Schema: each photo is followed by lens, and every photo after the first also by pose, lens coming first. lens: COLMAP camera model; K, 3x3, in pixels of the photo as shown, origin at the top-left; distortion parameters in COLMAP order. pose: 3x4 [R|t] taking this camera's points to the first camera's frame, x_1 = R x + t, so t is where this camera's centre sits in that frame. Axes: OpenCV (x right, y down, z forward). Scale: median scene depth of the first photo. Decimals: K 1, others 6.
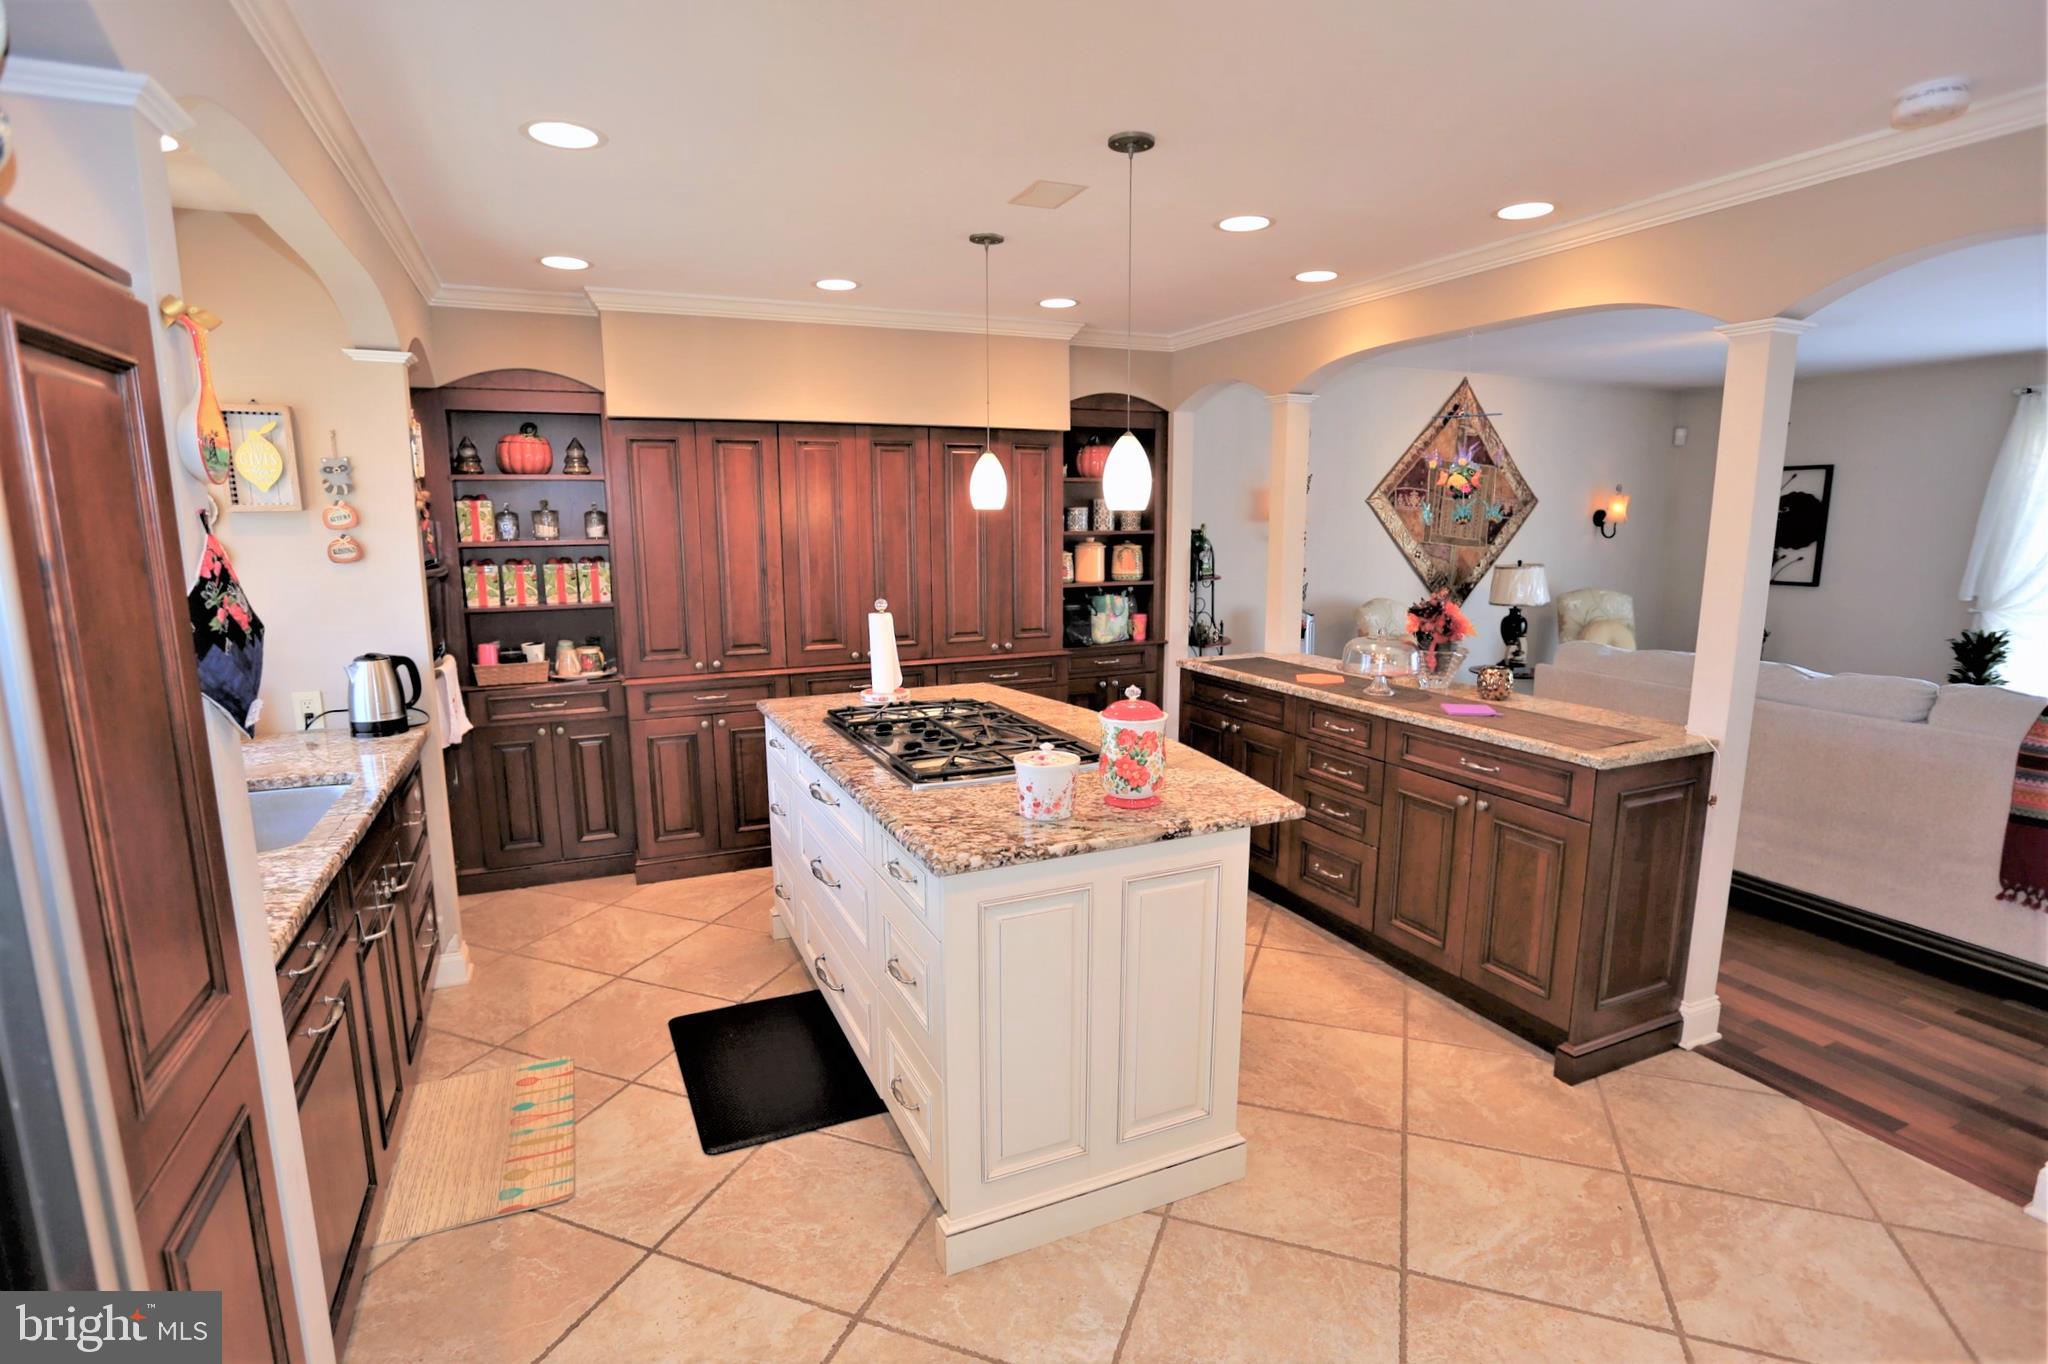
lens RADIAL K [[995.8, 0, 1020.1], [0, 995.8, 695.3], [0, 0, 1]] dist [-0.058864, 0.017516]
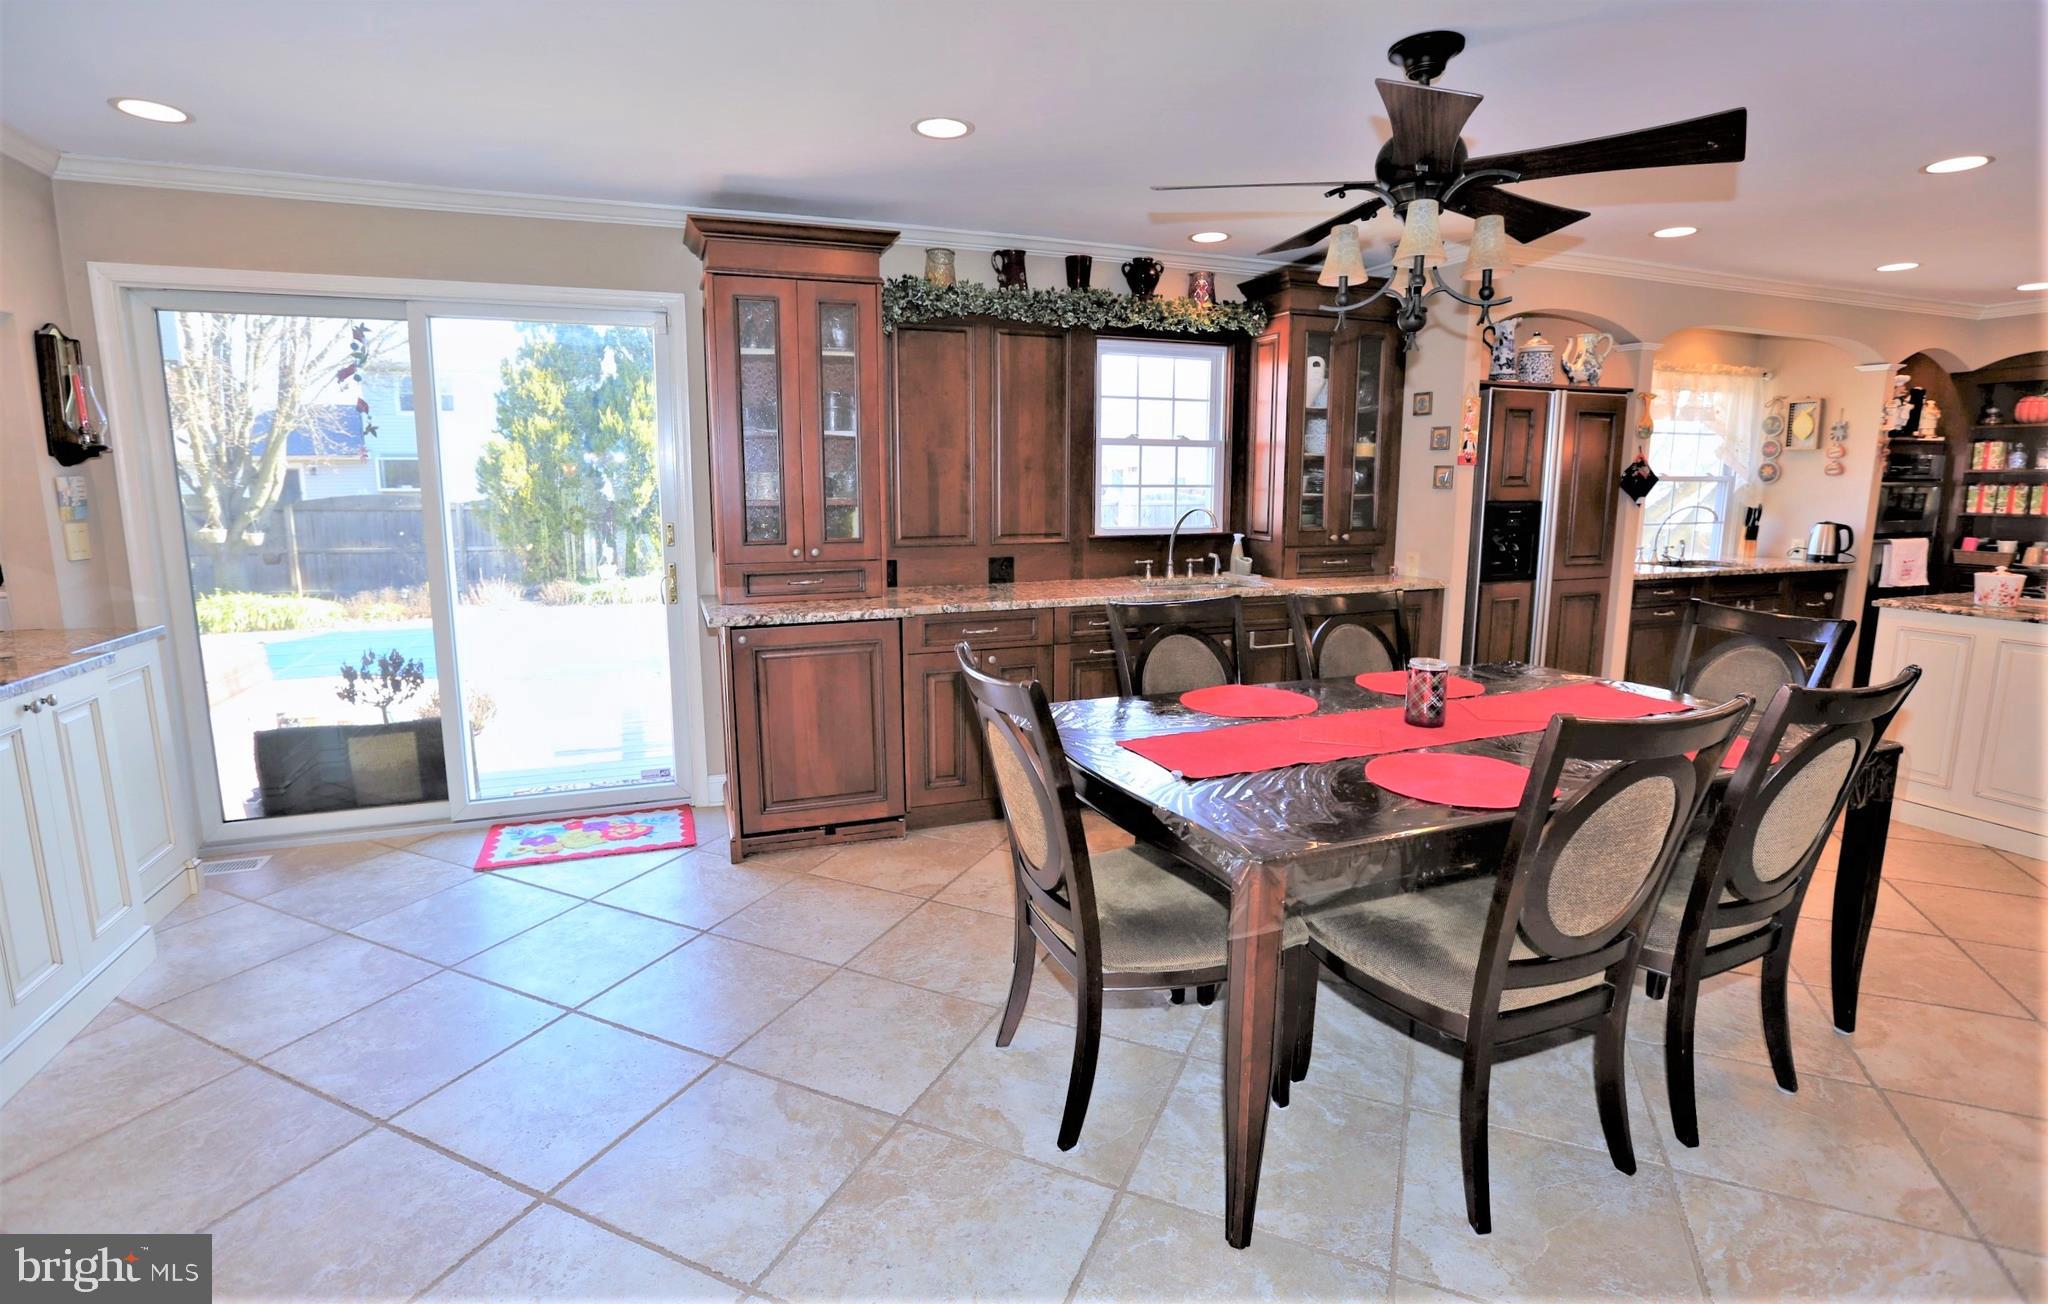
lens RADIAL K [[964.5, 0, 1020.4], [0, 964.5, 625.7], [0, 0, 1]] dist [-0.050066, 0.018231]
pose [[-0.059640, 0.158588, -0.985542, 0.963633], [-0.174243, 0.970488, 0.166710, 0.094032], [0.982895, 0.181666, -0.030247, -0.367078]]
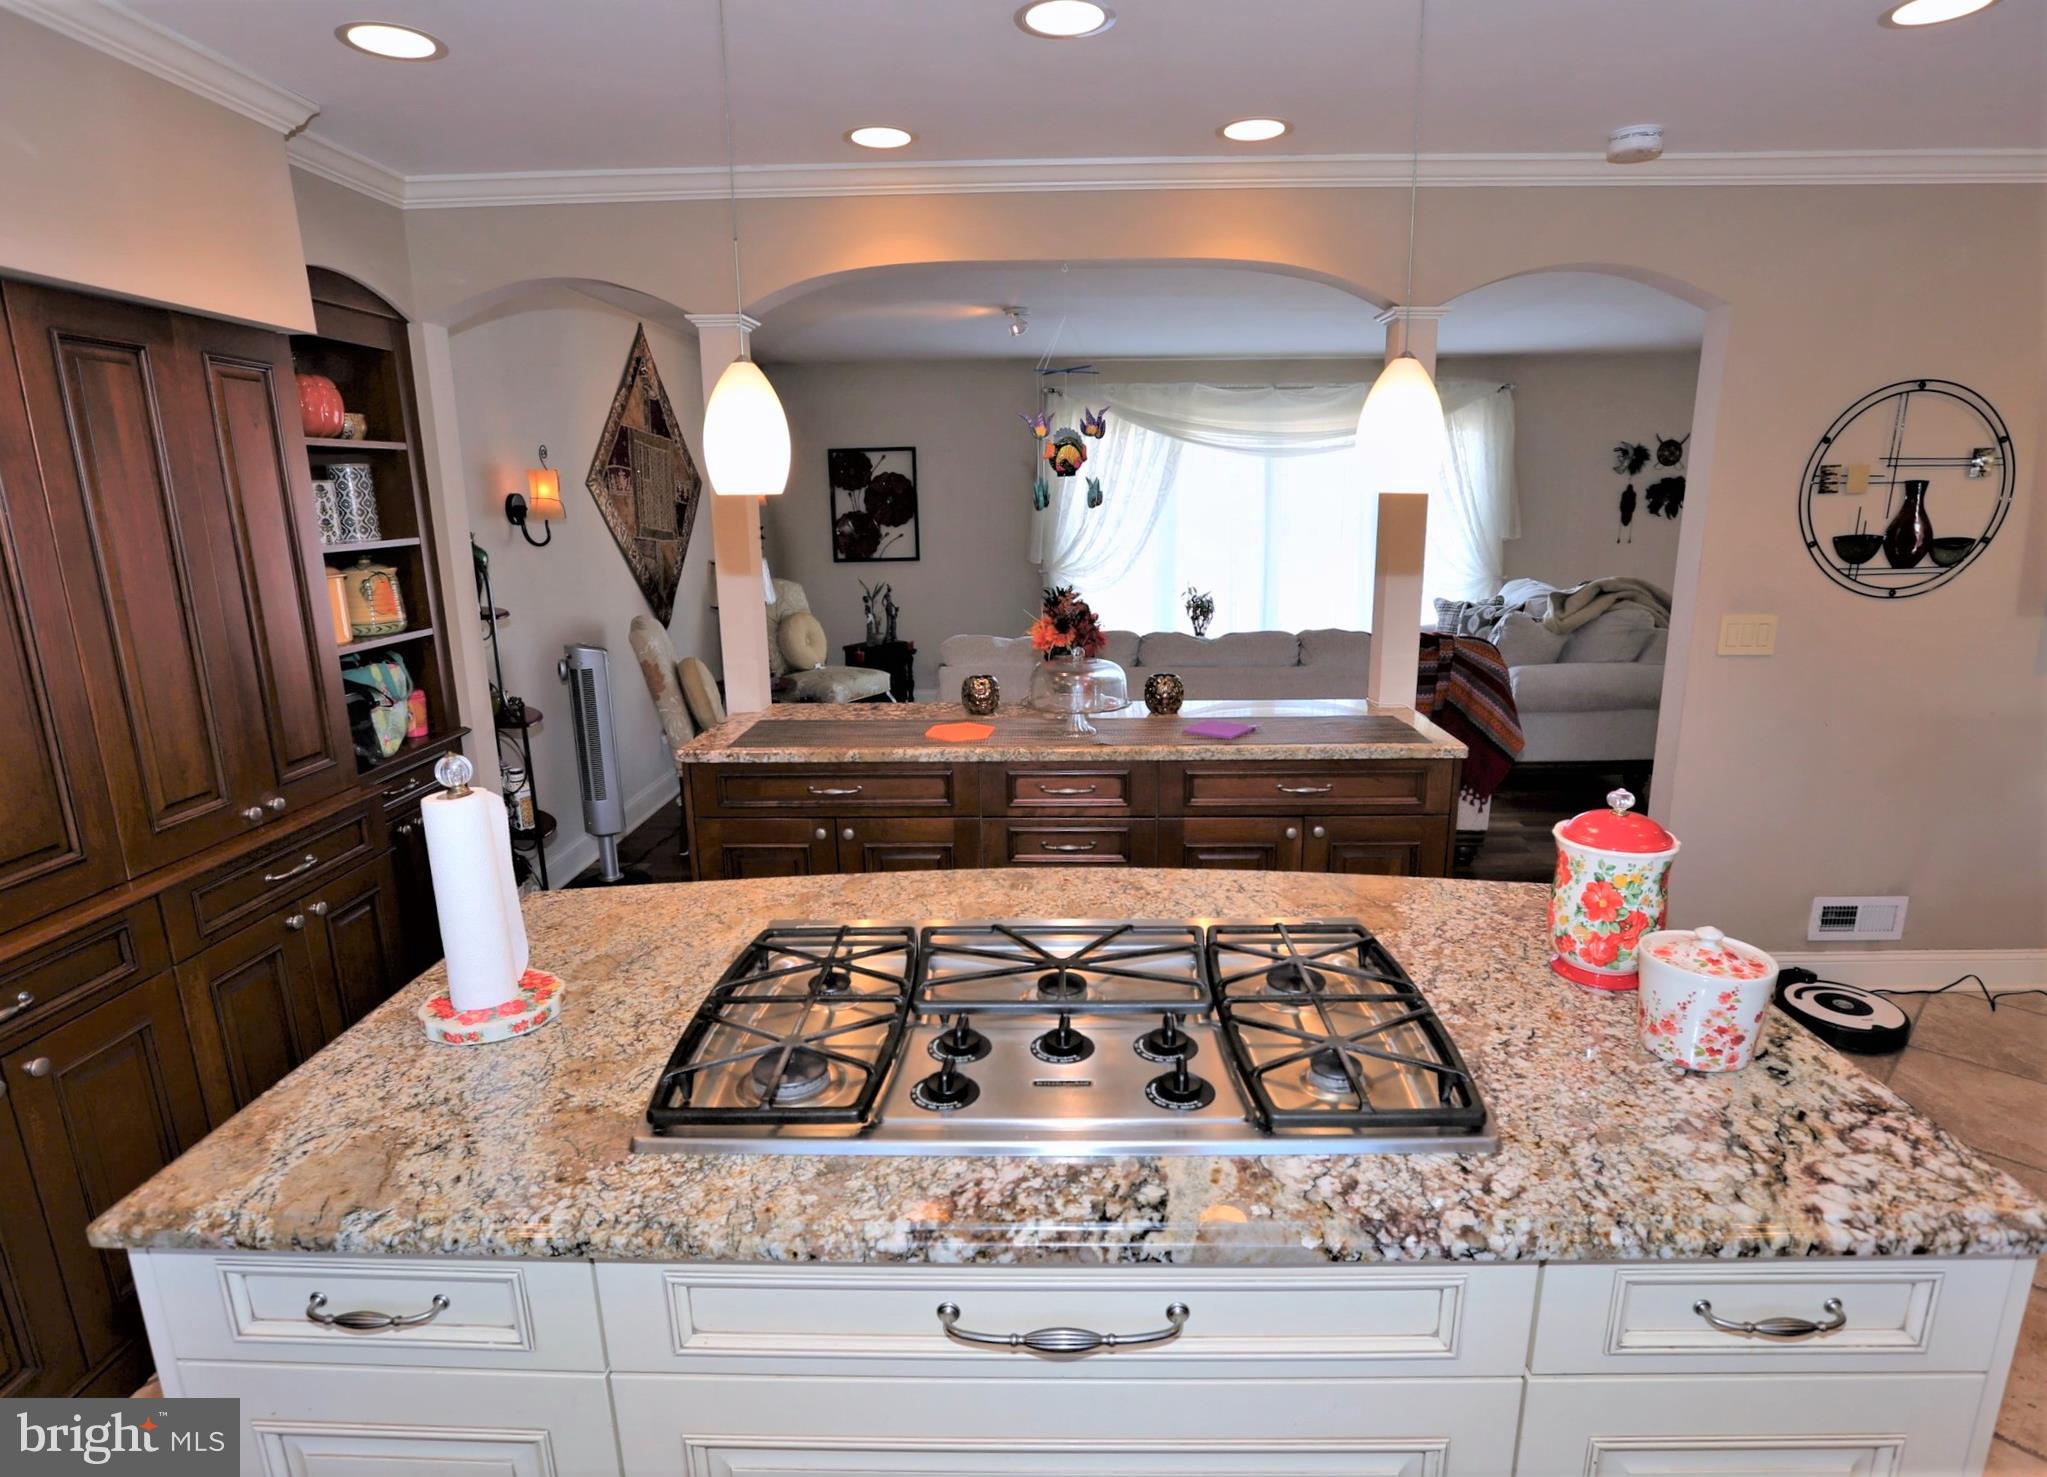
lens RADIAL K [[1063.7, 0, 1045.5], [0, 1063.7, 743.0], [0, 0, 1]] dist [-0.024858, 0.001821]
pose [[0.431379, -0.208094, 0.877843, -0.322882], [0.169351, 0.974416, 0.147766, -0.103665], [-0.886133, 0.084920, 0.455584, 0.548182]]
